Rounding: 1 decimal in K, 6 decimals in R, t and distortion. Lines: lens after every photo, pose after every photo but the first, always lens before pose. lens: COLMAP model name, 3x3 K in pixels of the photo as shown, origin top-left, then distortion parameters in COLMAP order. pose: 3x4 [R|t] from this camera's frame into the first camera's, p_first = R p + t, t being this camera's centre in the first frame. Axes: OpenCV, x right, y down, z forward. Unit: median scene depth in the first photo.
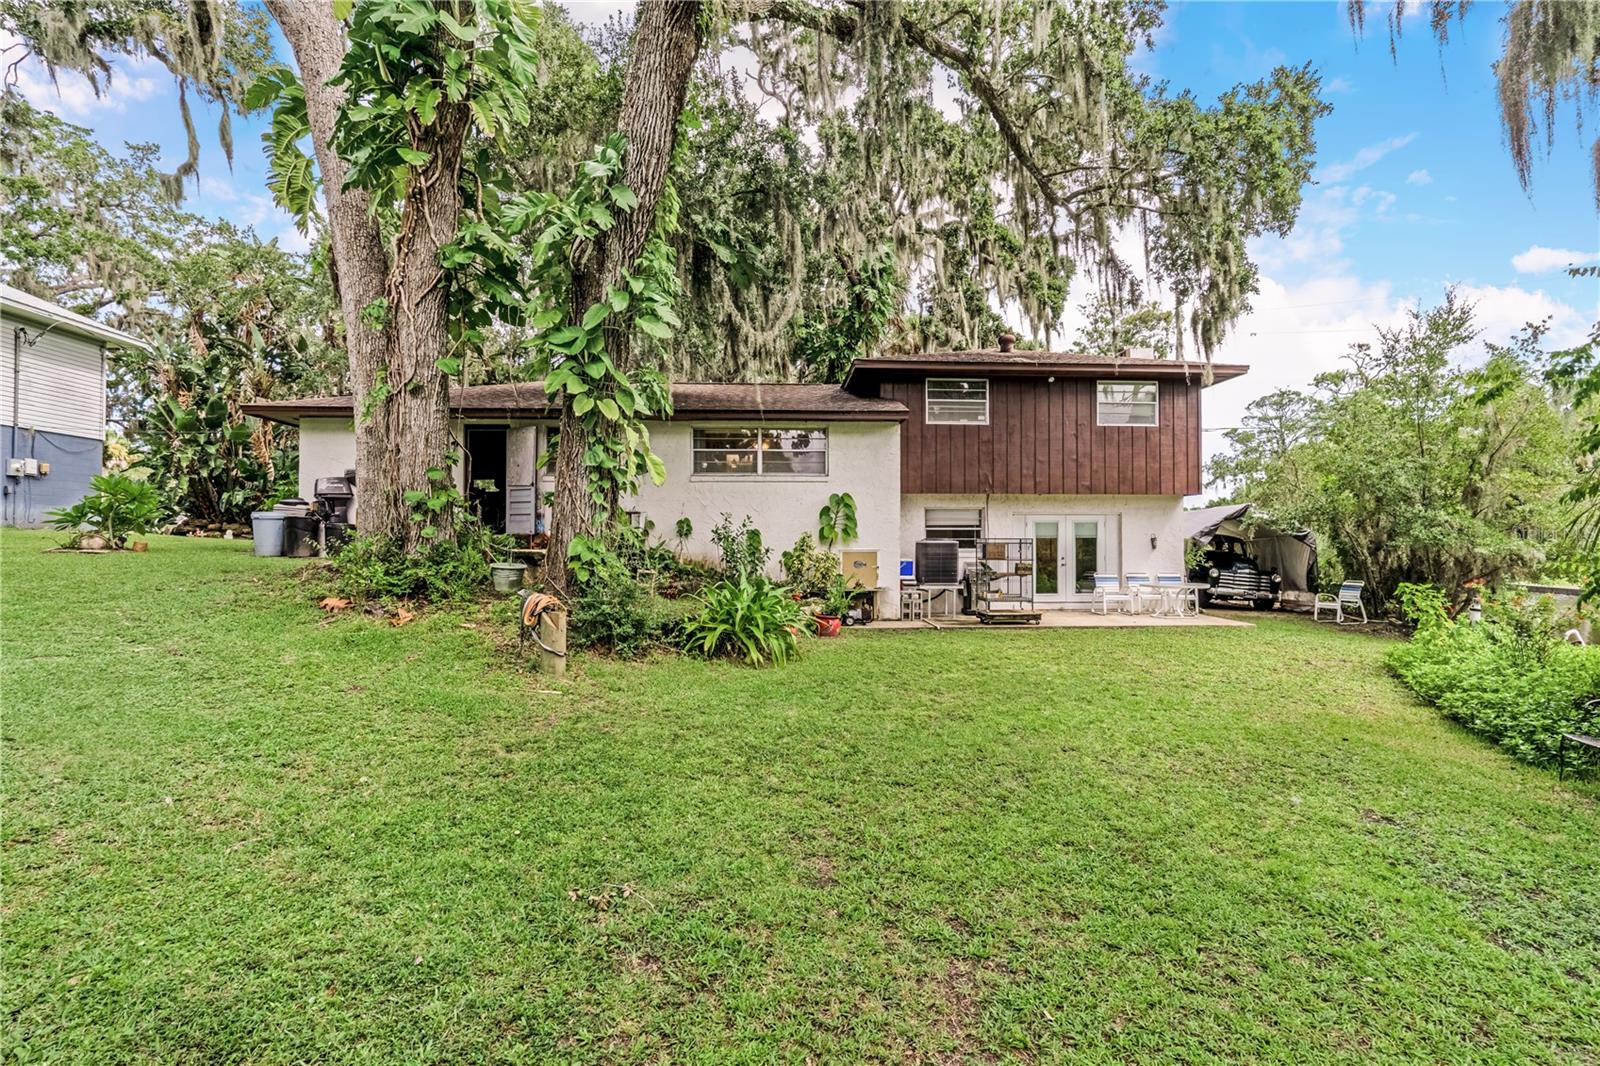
lens RADIAL K [[743.4, 0, 807.2], [0, 743.4, 528.7], [0, 0, 1]] dist [-0.005831, 0.000334]
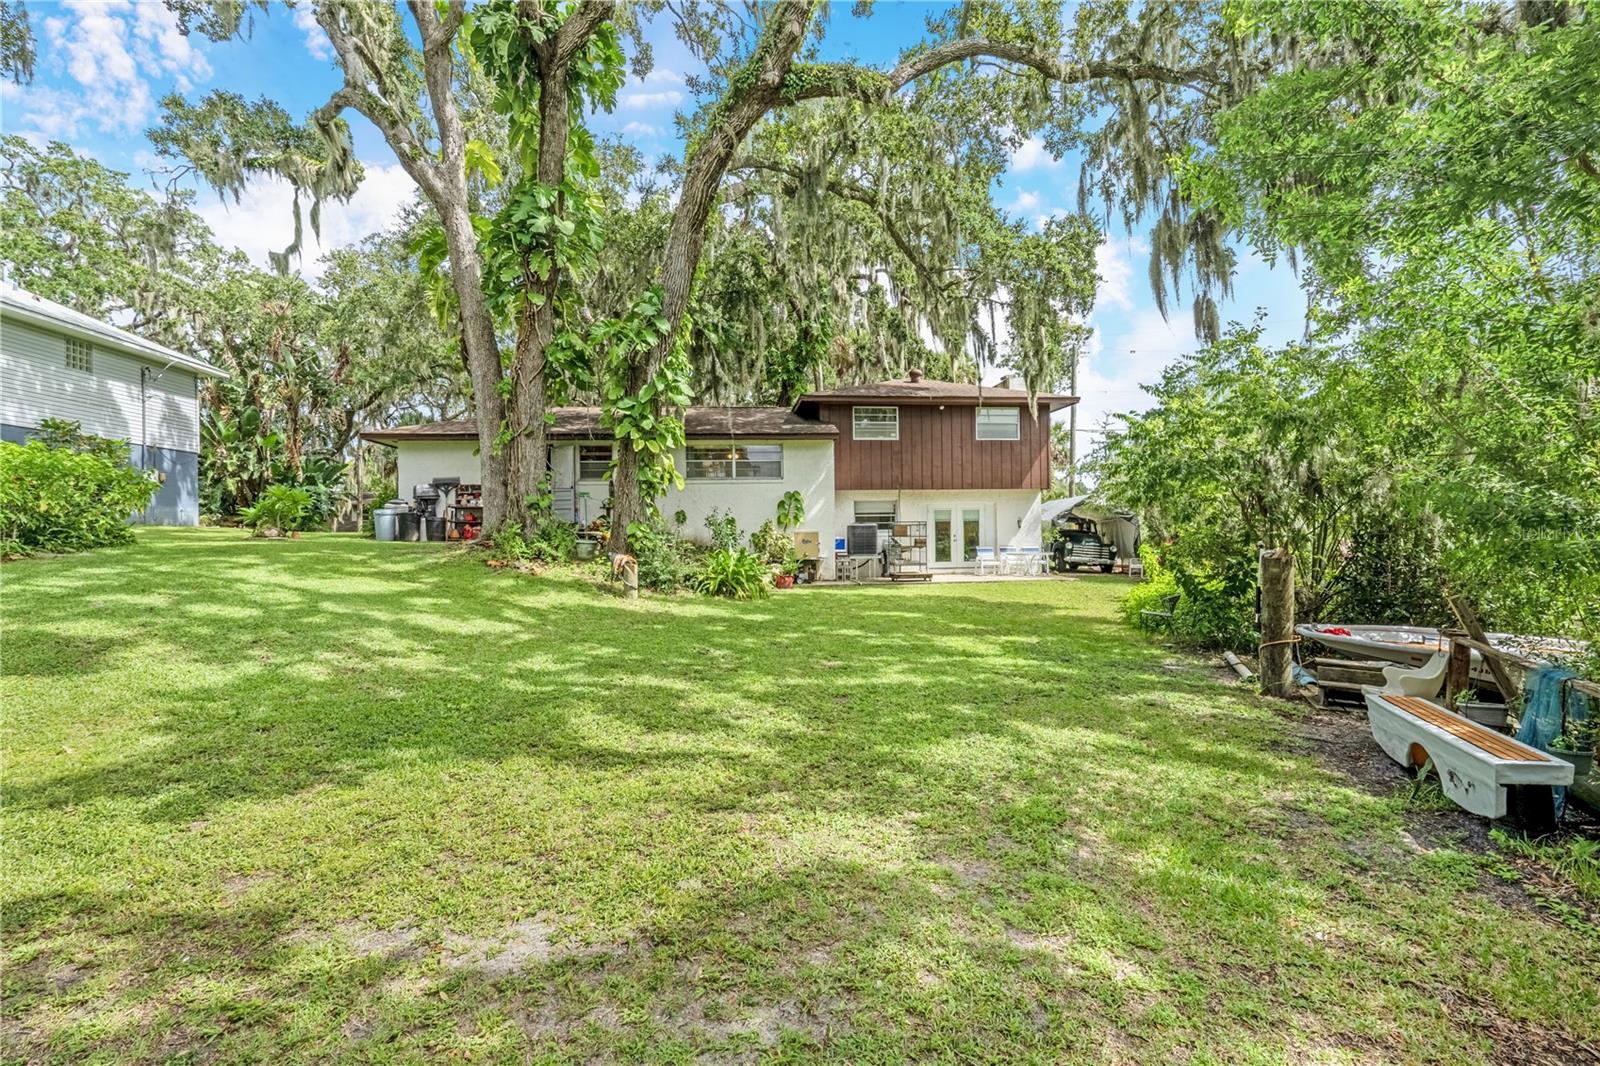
lens RADIAL K [[743.4, 0, 803.7], [0, 743.4, 529.2], [0, 0, 1]] dist [-0.005831, 0.000334]
pose [[0.998297, -0.013988, 0.056634, -0.013826], [0.013125, 0.999792, 0.015579, 0.002710], [-0.056840, -0.014809, 0.998273, -0.404444]]
